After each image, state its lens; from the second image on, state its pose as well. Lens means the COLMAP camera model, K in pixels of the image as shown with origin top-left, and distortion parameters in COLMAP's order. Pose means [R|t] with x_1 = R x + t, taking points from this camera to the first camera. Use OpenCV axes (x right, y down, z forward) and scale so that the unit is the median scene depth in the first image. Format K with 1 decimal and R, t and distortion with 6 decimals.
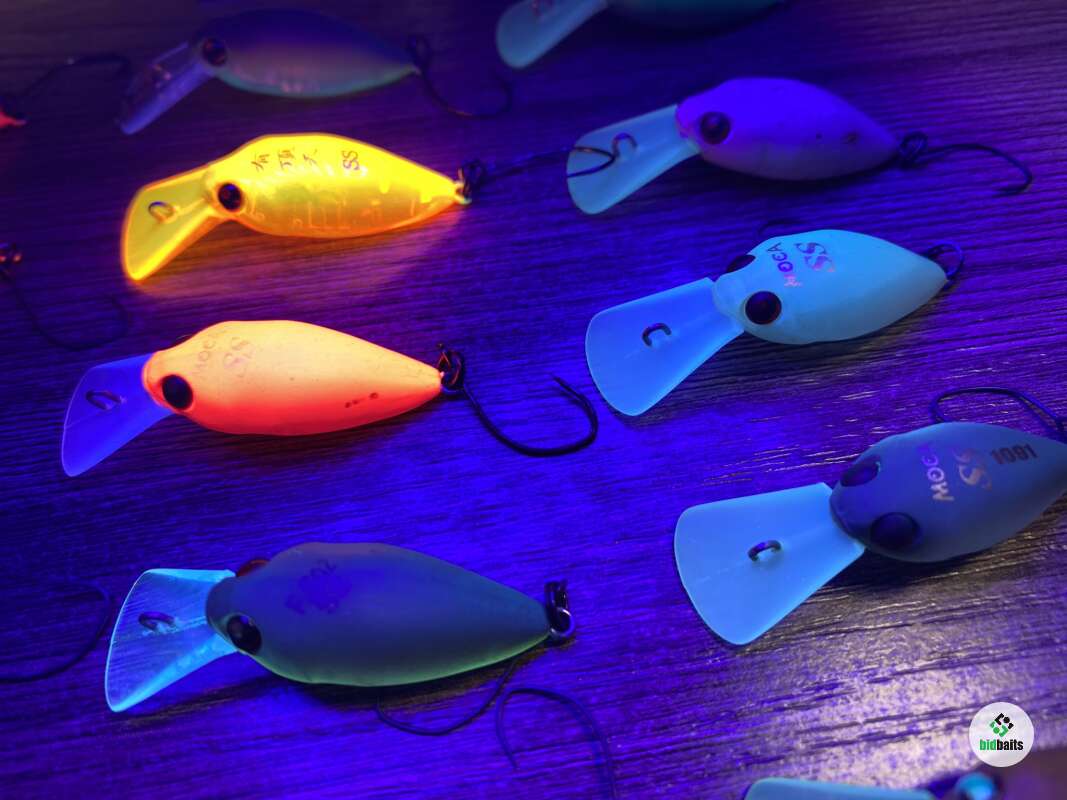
lens RADIAL K [[829.7, 0, 516.8], [0, 829.7, 394.9], [0, 0, 1]] dist [-0.027518, -0.005859]
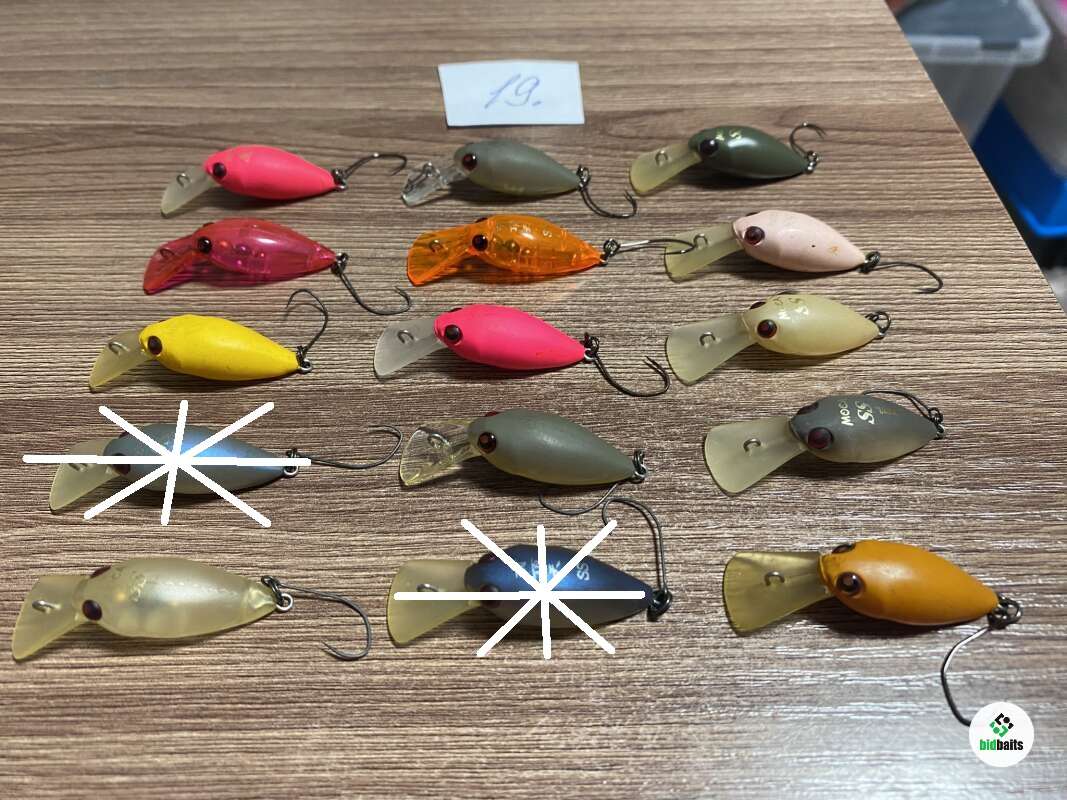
lens RADIAL K [[797.8, 0, 532.2], [0, 797.8, 395.8], [0, 0, 1]] dist [0.004013, -0.029538]
pose [[0.990246, 0.124772, -0.062001, -0.082807], [-0.131424, 0.984241, -0.118314, 0.285778], [0.046262, 0.125308, 0.991039, -0.688363]]
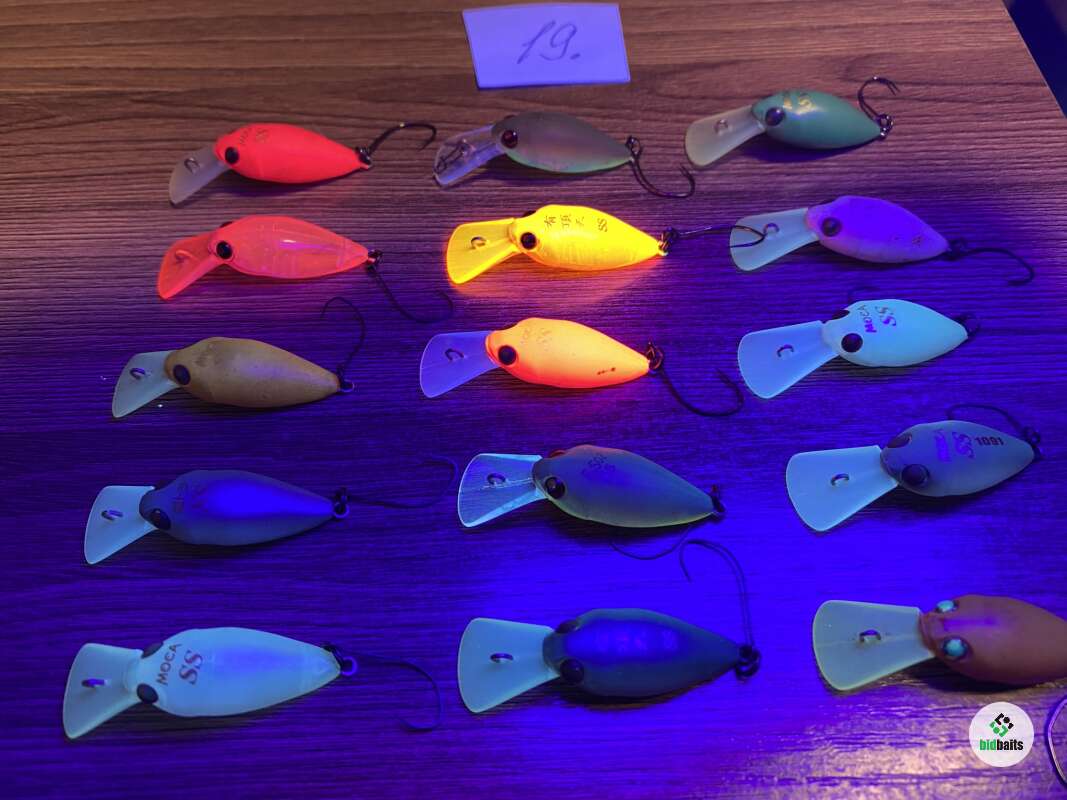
lens RADIAL K [[797.8, 0, 535.1], [0, 797.8, 388.0], [0, 0, 1]] dist [0.004013, -0.029538]
pose [[0.993146, 0.108457, -0.043572, -0.234443], [-0.108377, 0.994101, 0.004212, 0.044808], [0.043772, 0.000539, 0.999041, -0.584410]]
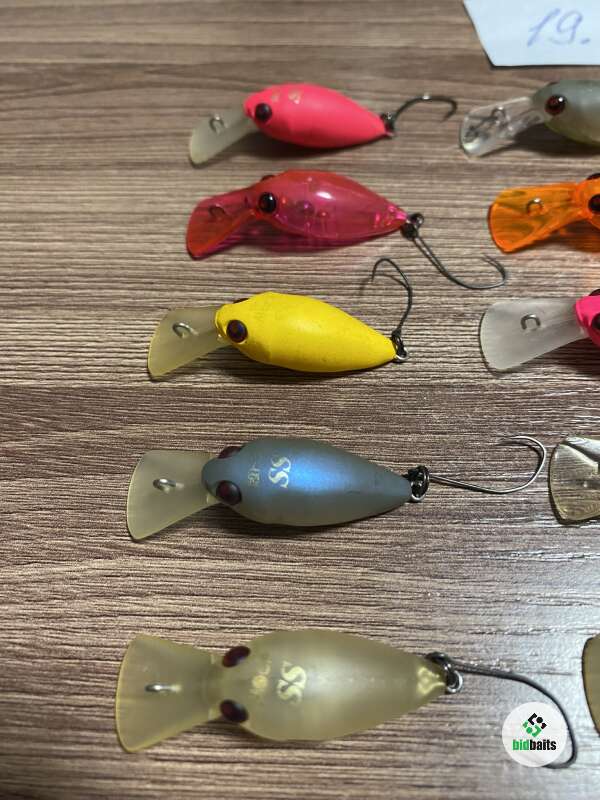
lens RADIAL K [[622.1, 0, 318.5], [0, 622.1, 383.1], [0, 0, 1]] dist [-0.027518, -0.005859]
pose [[0.984002, 0.154386, -0.088911, -0.703779], [-0.154422, 0.987984, 0.006513, 0.154632], [0.088848, 0.007321, 0.996018, -0.159276]]
